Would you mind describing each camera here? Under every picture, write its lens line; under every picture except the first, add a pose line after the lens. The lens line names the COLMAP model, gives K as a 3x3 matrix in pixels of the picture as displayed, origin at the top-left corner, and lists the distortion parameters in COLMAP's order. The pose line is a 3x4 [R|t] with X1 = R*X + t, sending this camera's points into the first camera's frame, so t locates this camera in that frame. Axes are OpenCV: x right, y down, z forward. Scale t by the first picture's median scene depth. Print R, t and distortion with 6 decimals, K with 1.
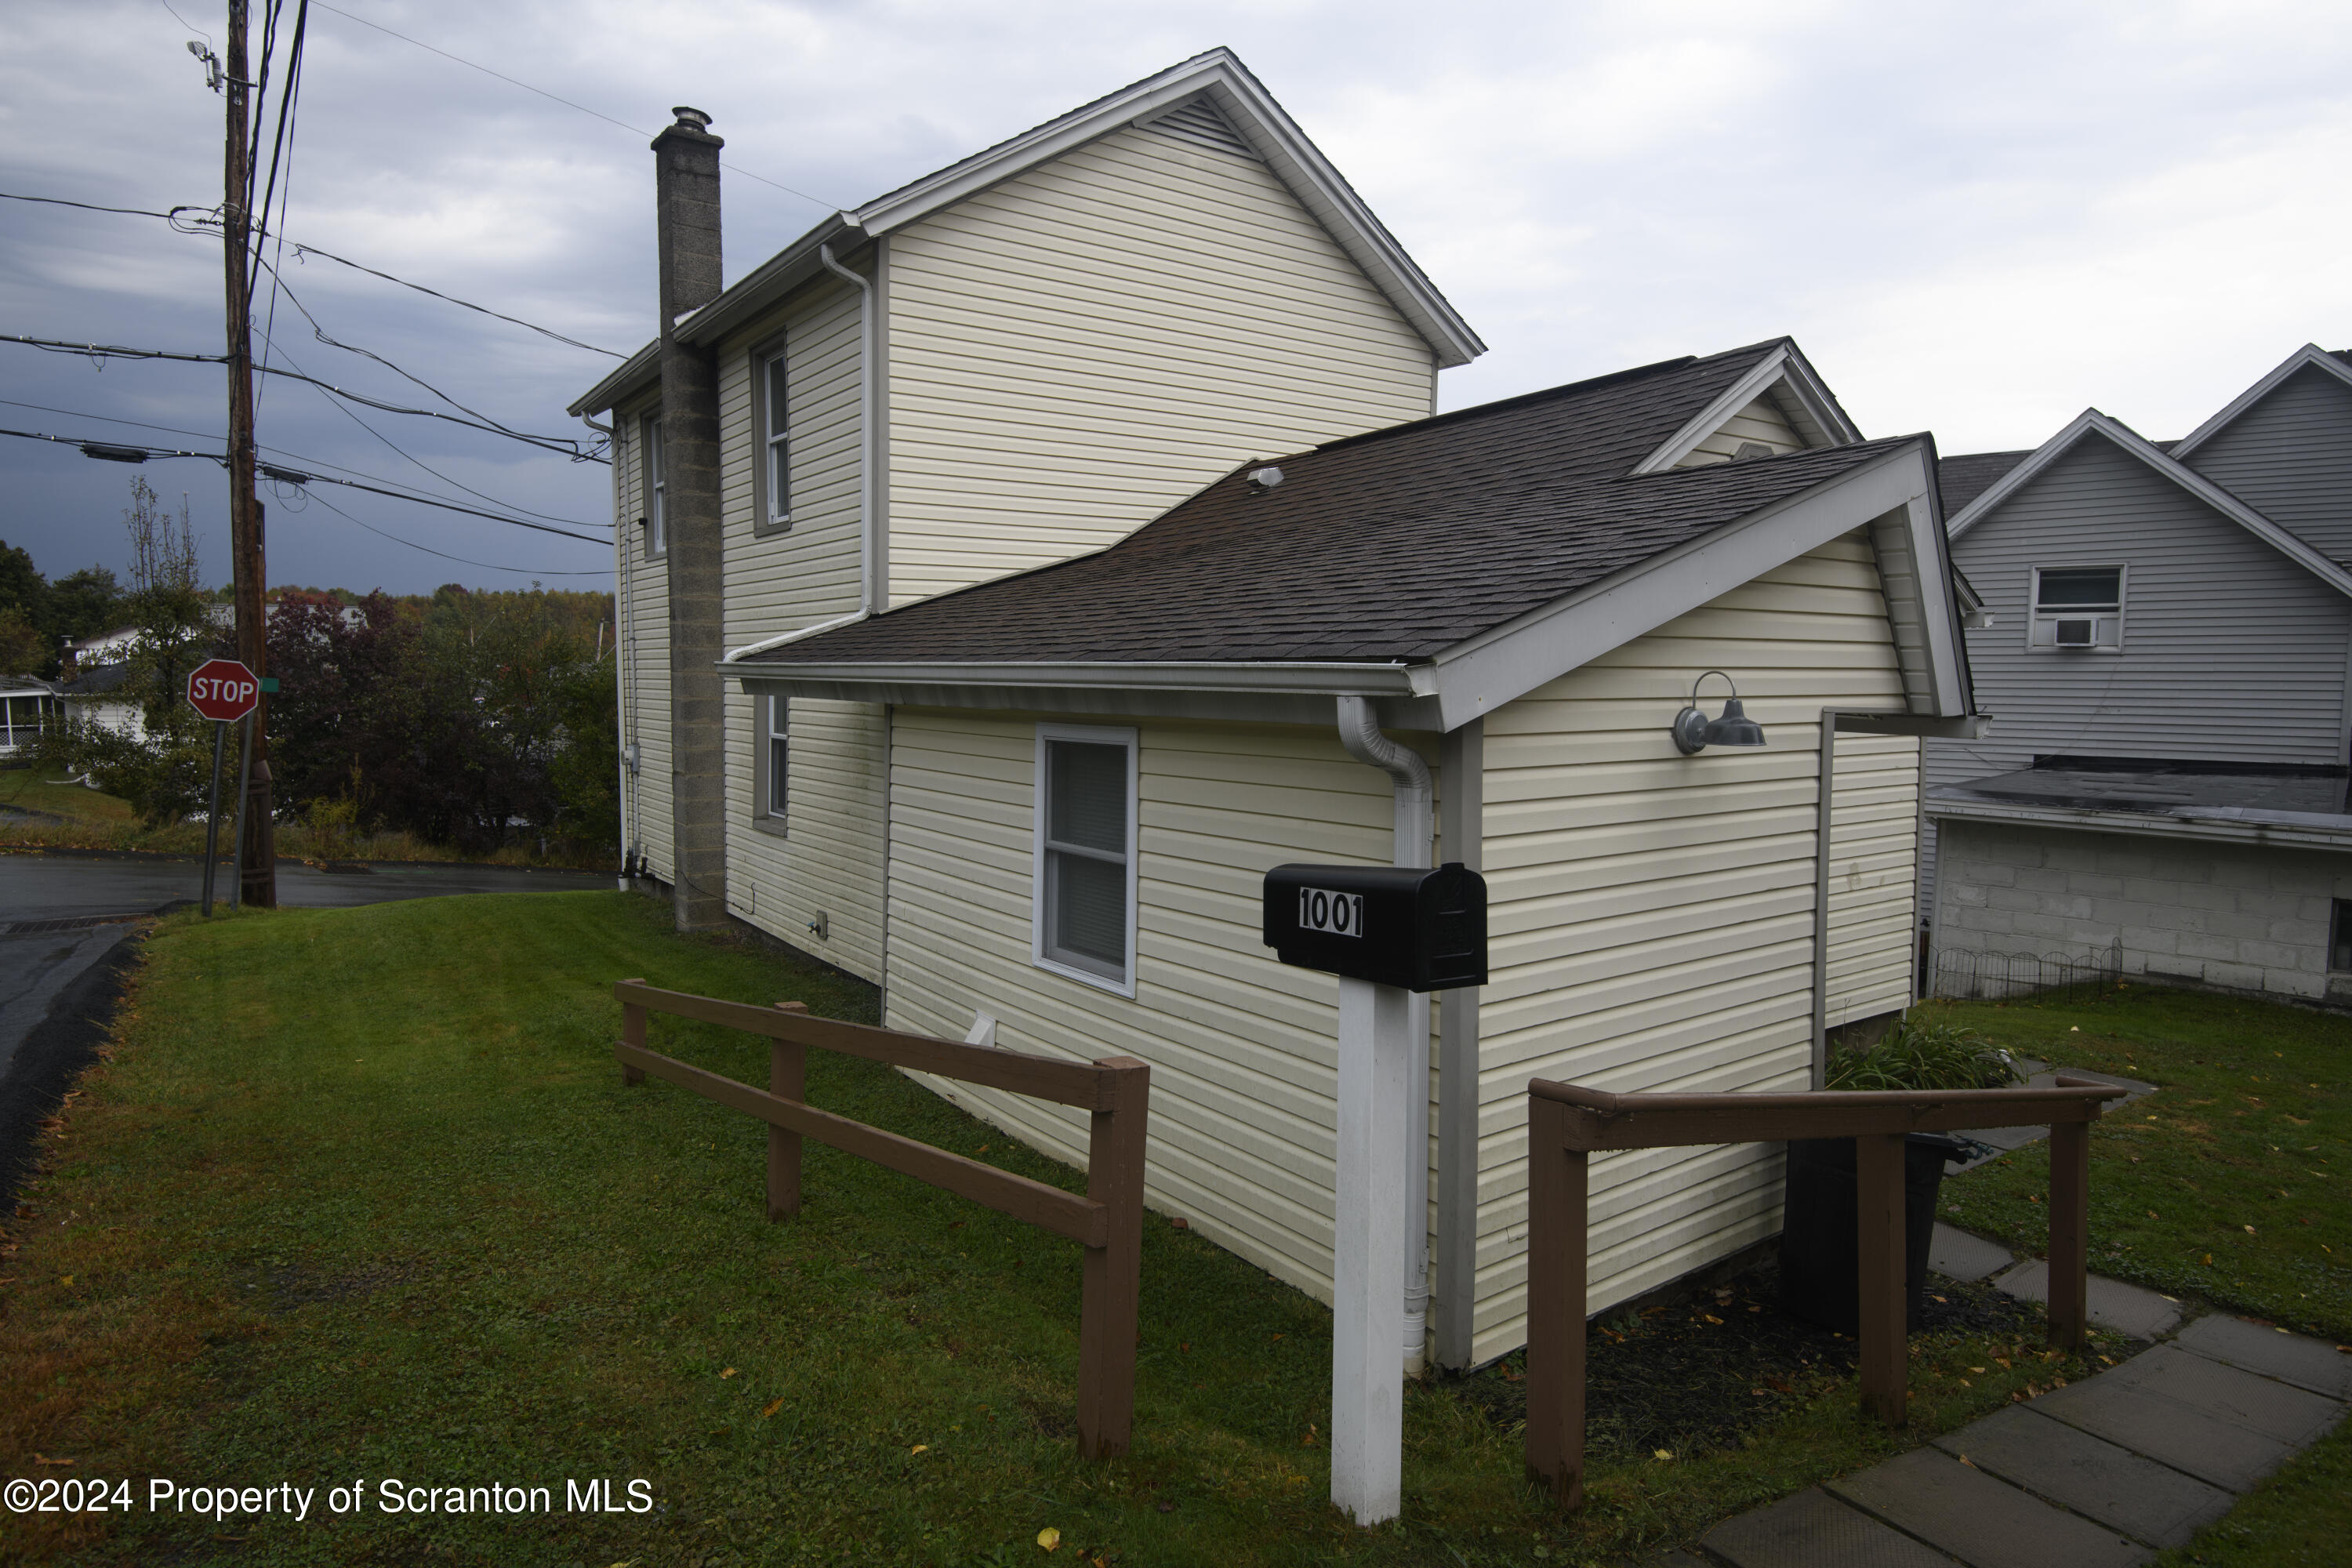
lens RADIAL K [[1352.1, 0, 1176.0], [0, 1352.1, 784.0], [0, 0, 1]] dist [0.002571, -0.002880]
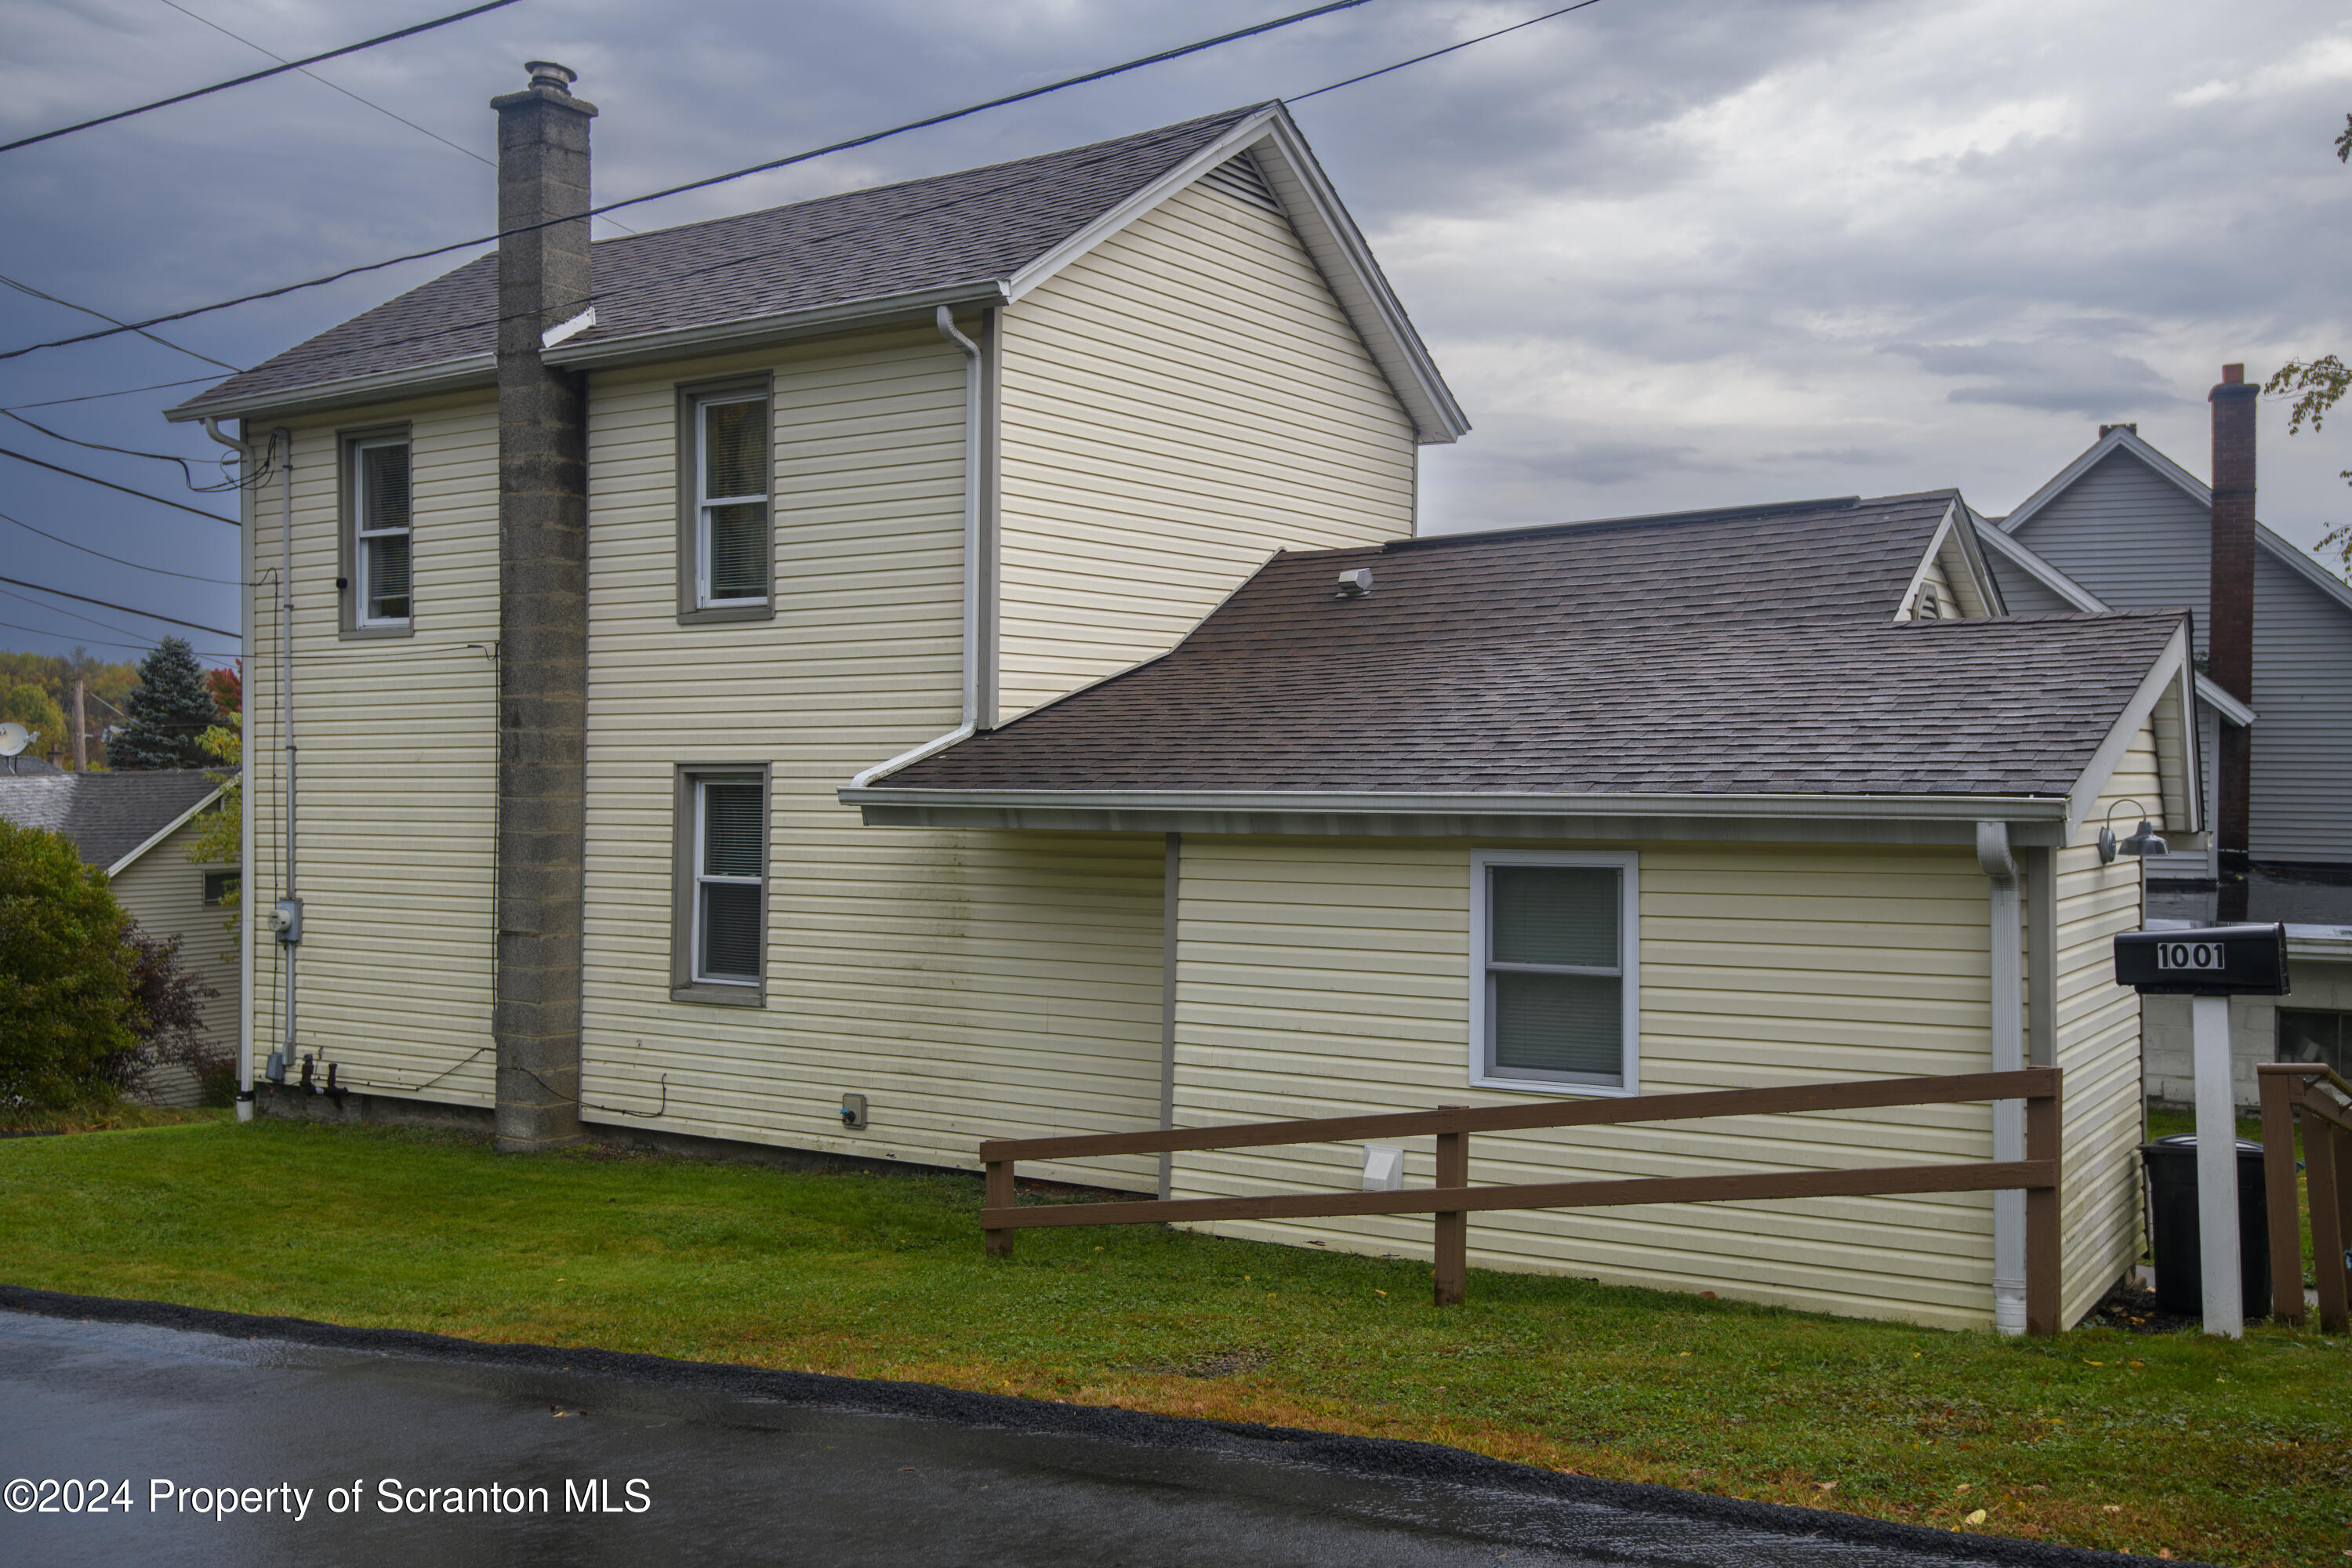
lens RADIAL K [[2177.2, 0, 1176.0], [0, 2177.2, 784.0], [0, 0, 1]] dist [0.052849, 0.012795]
pose [[0.932956, -0.005378, 0.359951, -0.548304], [0.033766, 0.996788, -0.072626, 0.011087], [-0.358404, 0.079911, 0.930140, -0.288331]]
